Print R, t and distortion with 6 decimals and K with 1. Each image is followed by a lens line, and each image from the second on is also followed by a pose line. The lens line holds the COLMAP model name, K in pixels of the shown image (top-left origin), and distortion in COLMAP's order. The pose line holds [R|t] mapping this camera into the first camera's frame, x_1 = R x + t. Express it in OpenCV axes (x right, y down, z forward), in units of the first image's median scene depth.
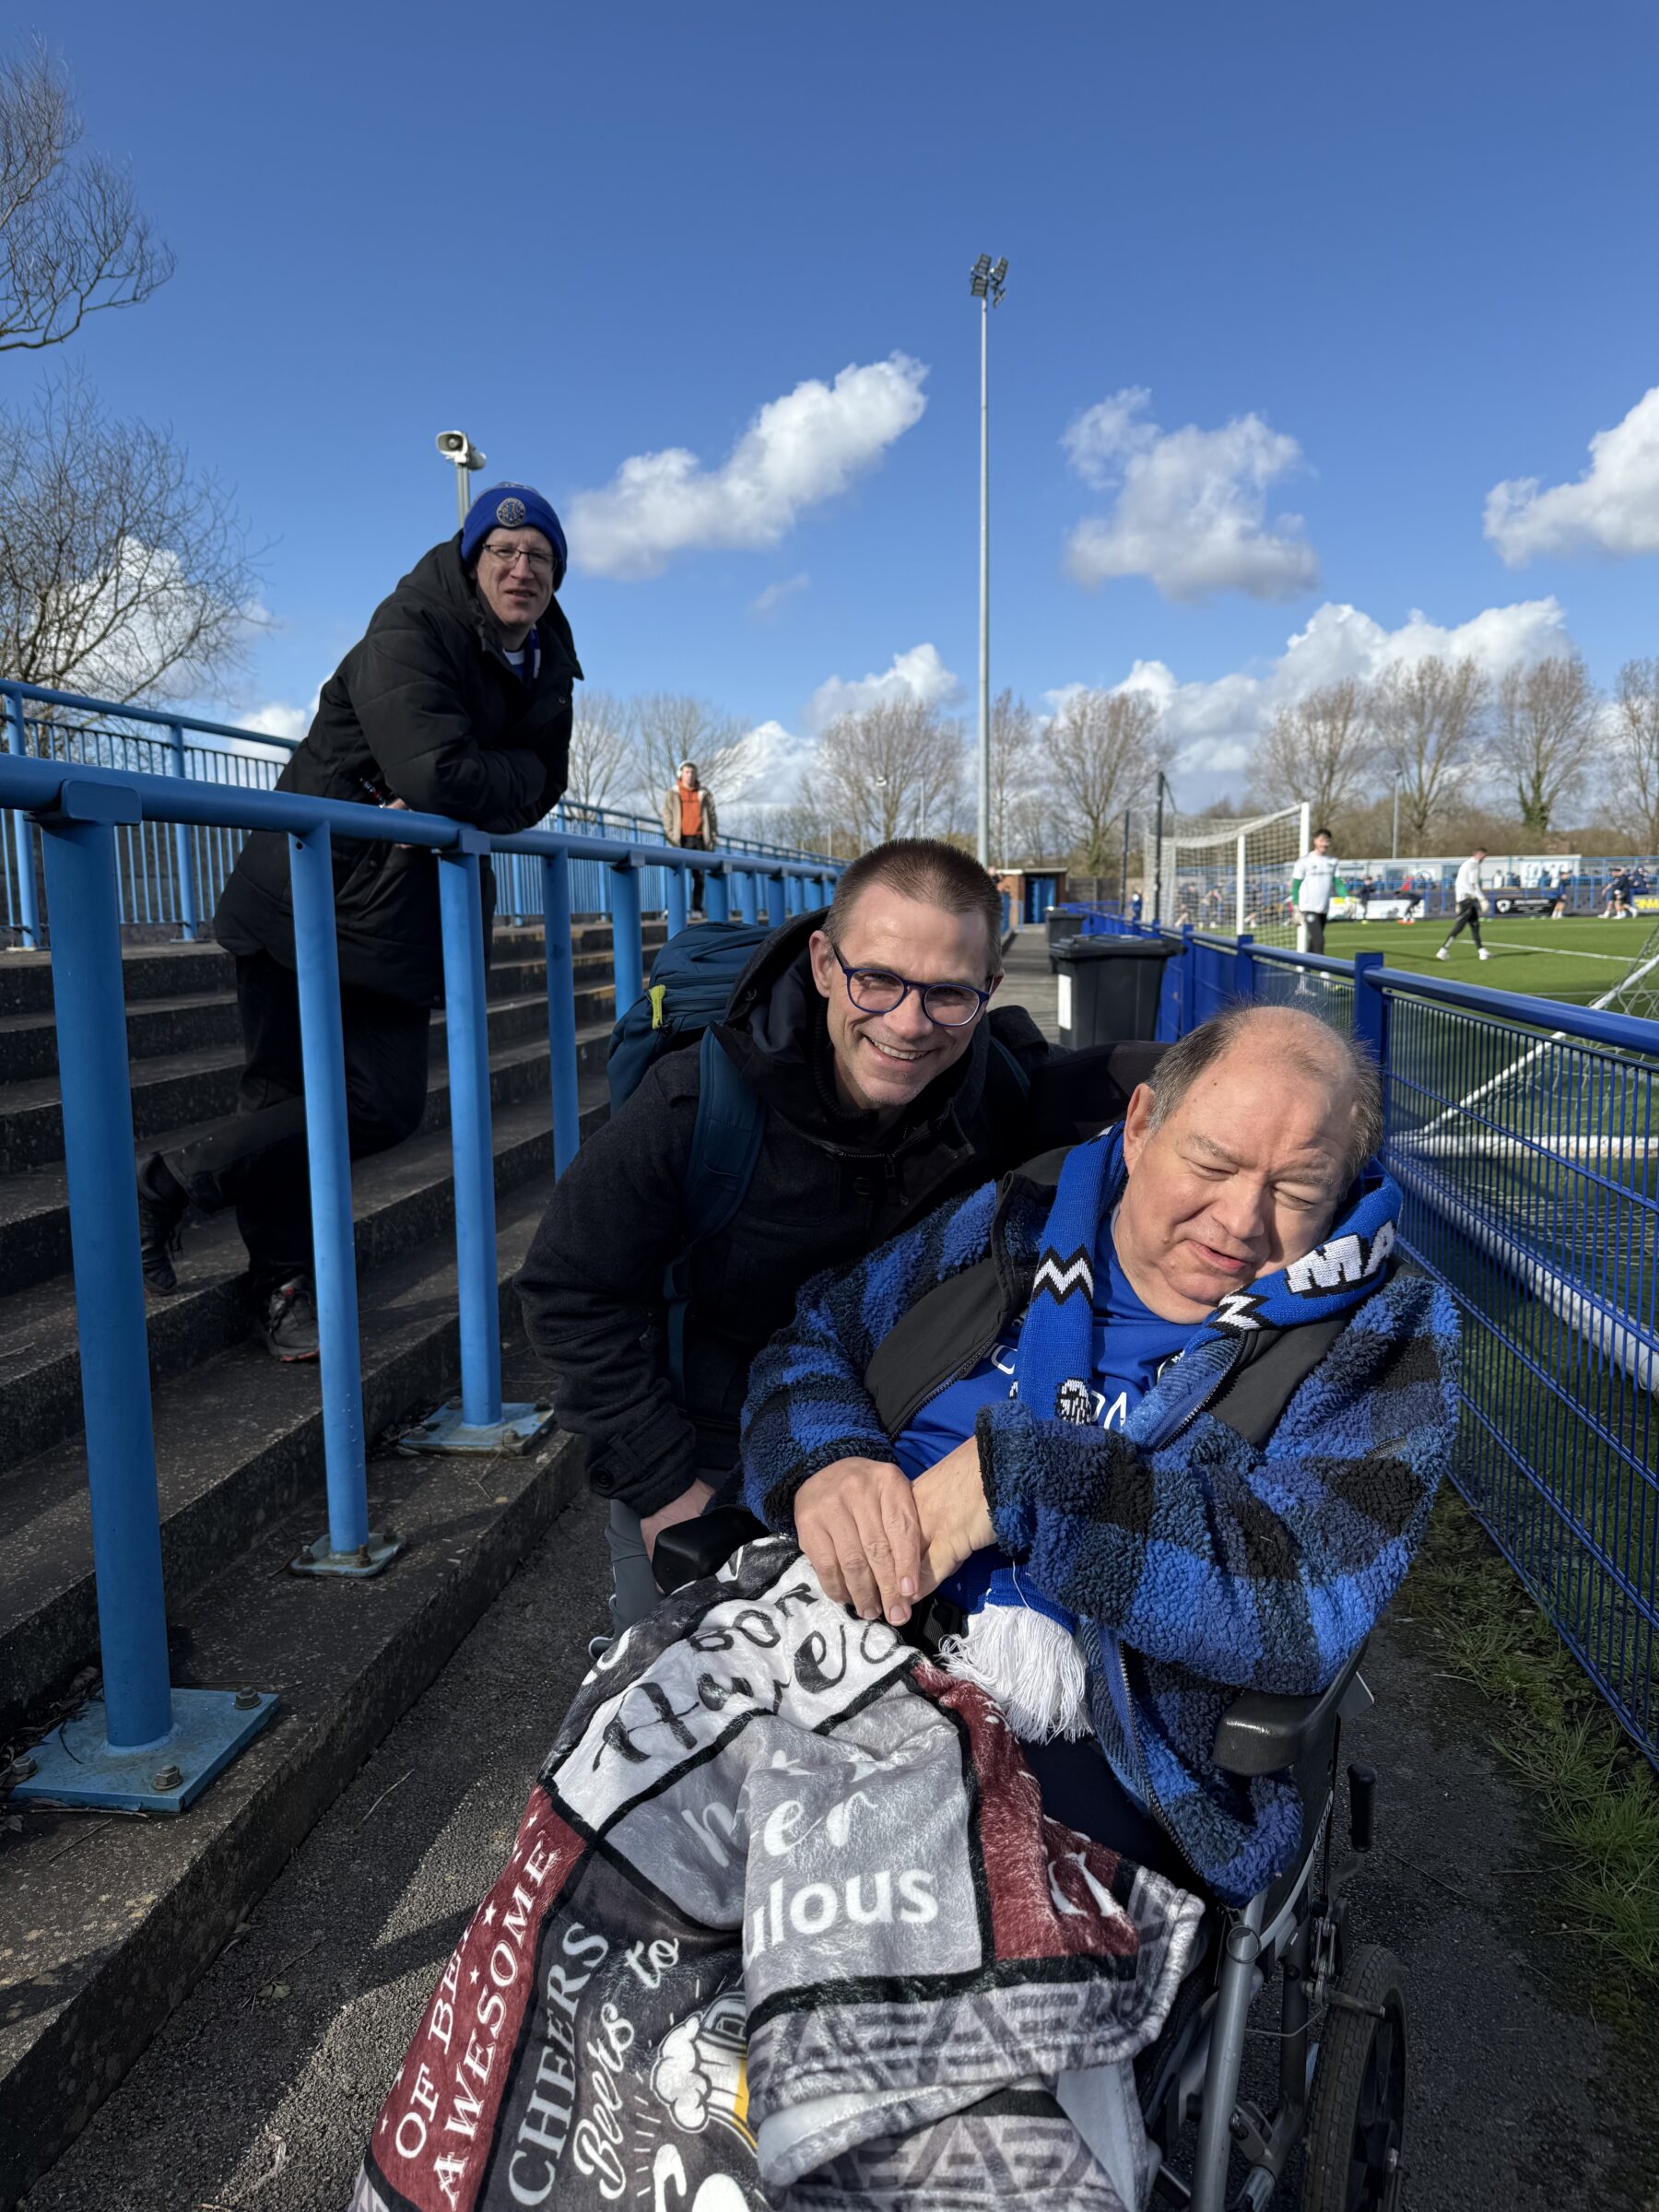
lens RADIAL K [[1564.1, 0, 831.6], [0, 1564.1, 1108.4], [0, 0, 1]] dist [0.006384, 0.000842]
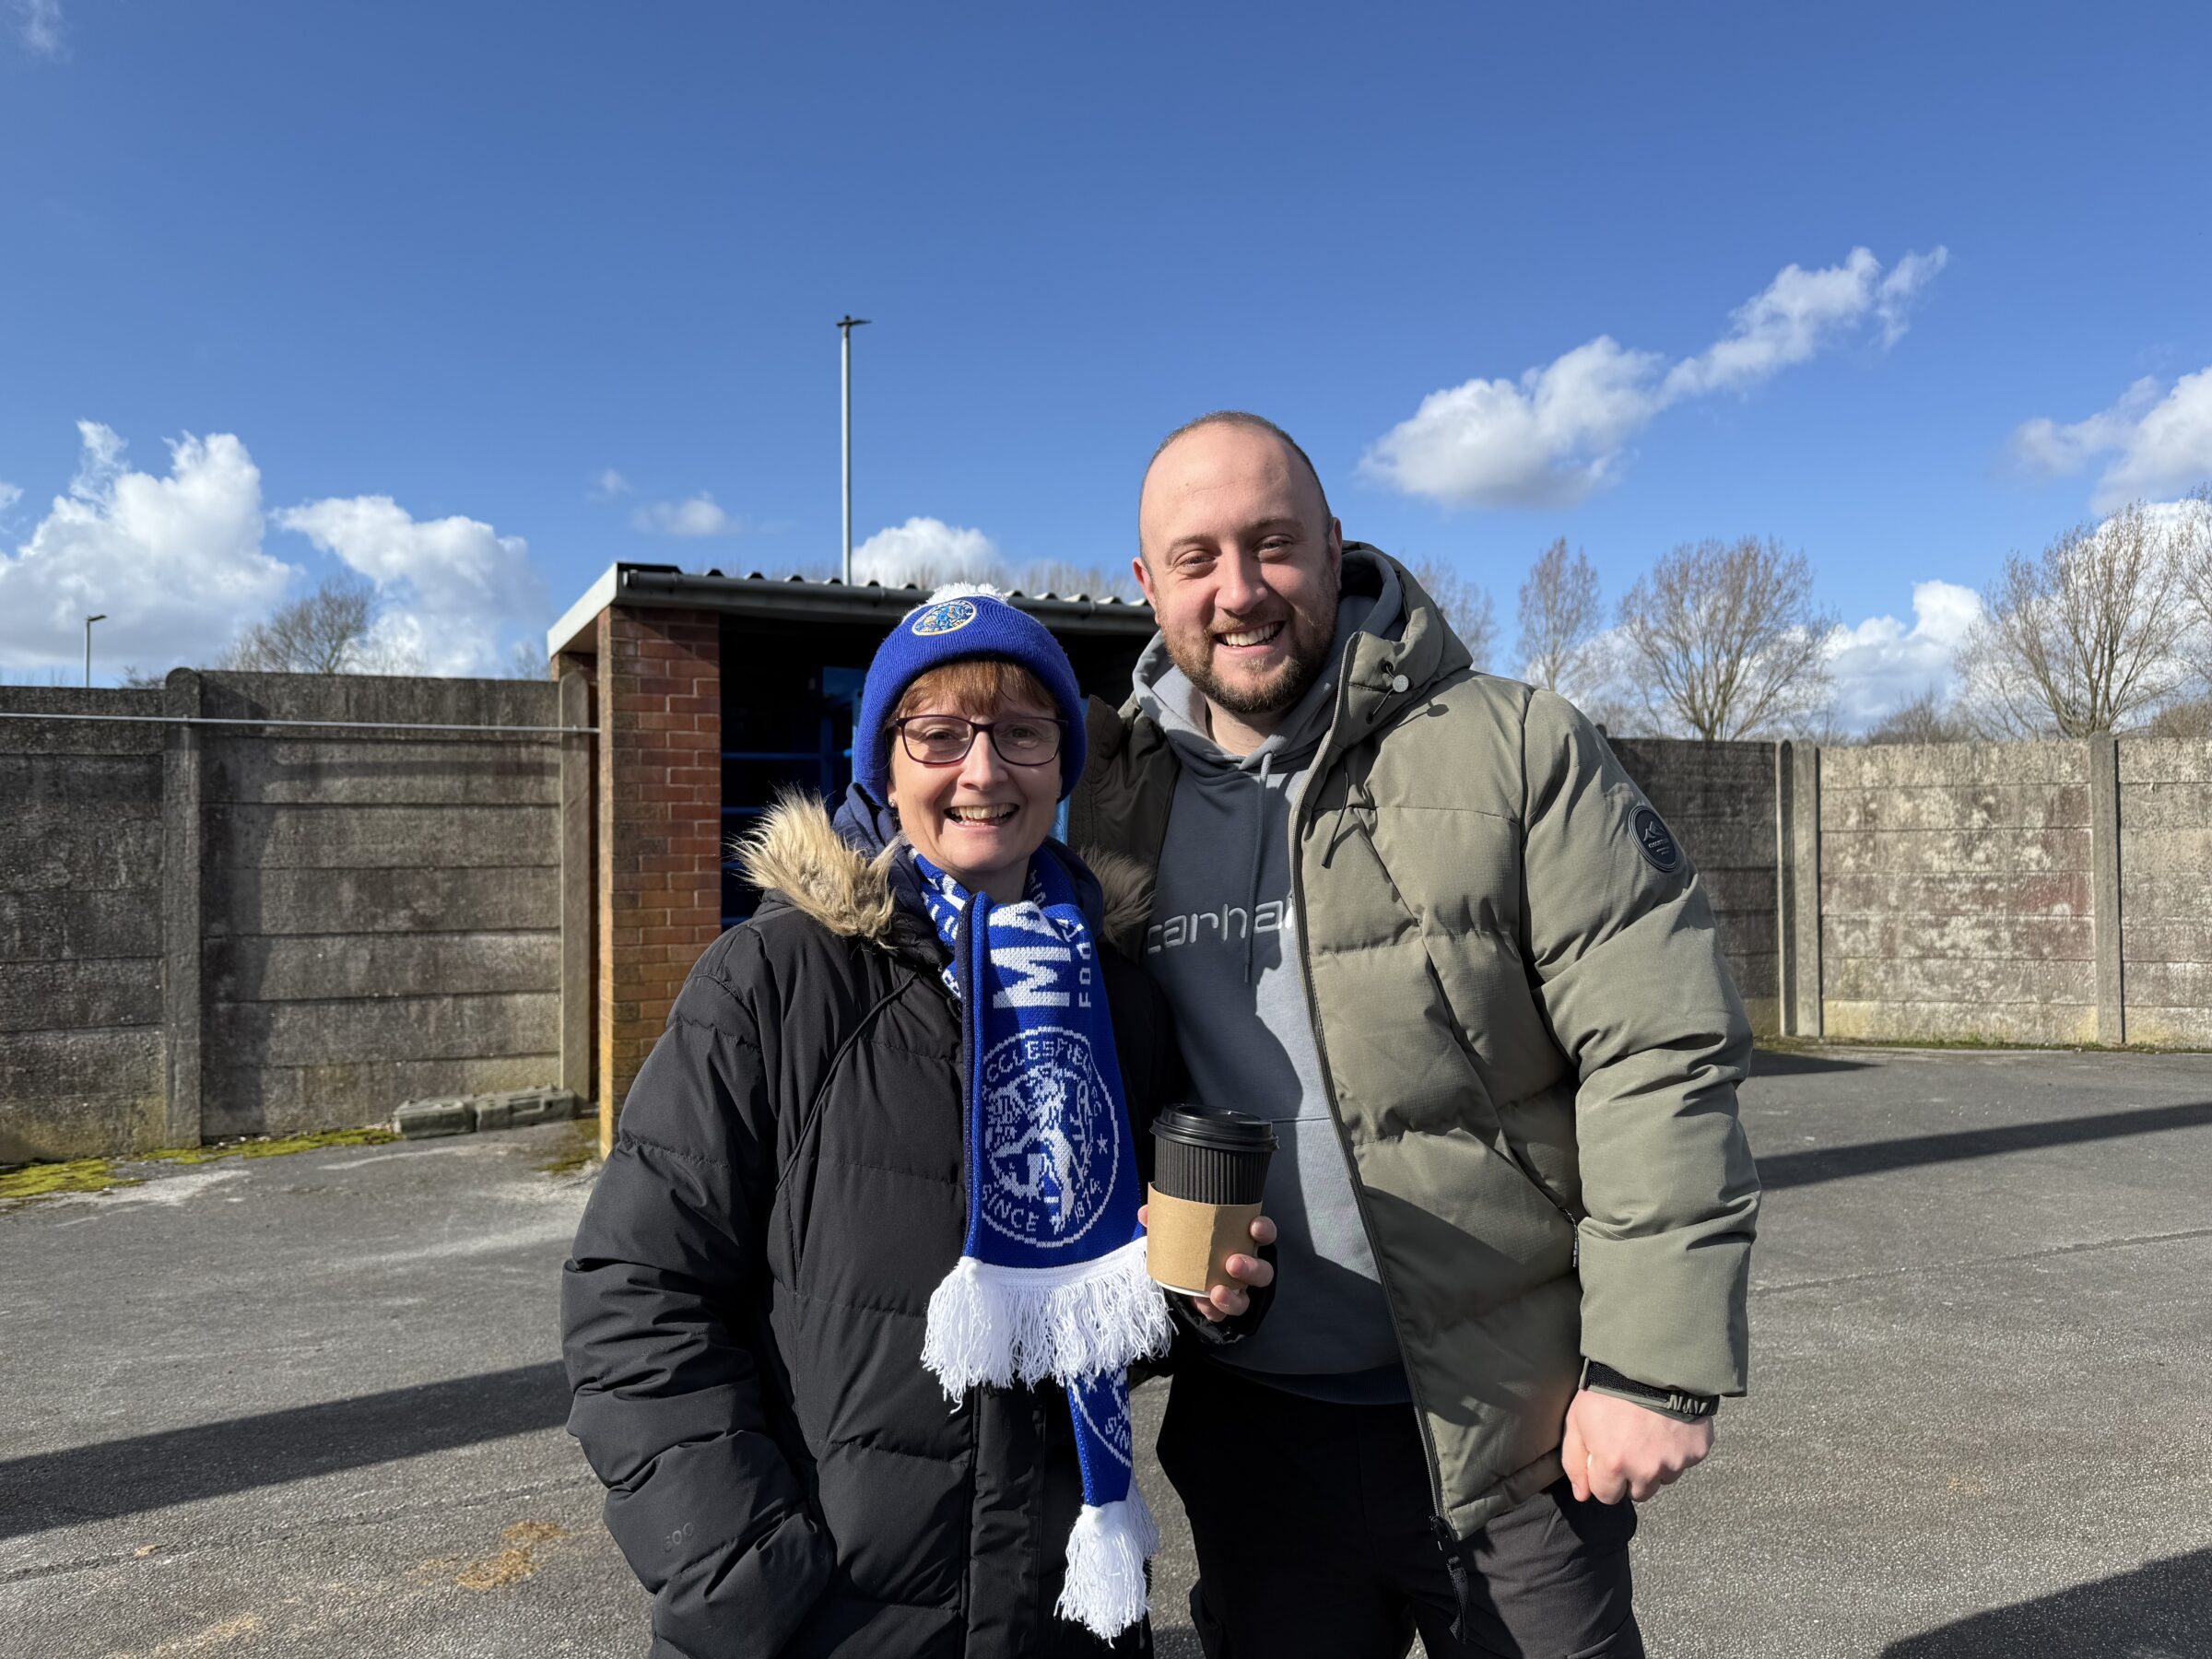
lens RADIAL K [[1564.1, 0, 1102.8], [0, 1564.1, 827.8], [0, 0, 1]] dist [0.006384, 0.000842]
pose [[0.978761, -0.003207, -0.204982, 0.056921], [-0.026572, 0.989458, -0.142360, -0.048031], [0.203278, 0.144783, 0.968357, 0.332219]]
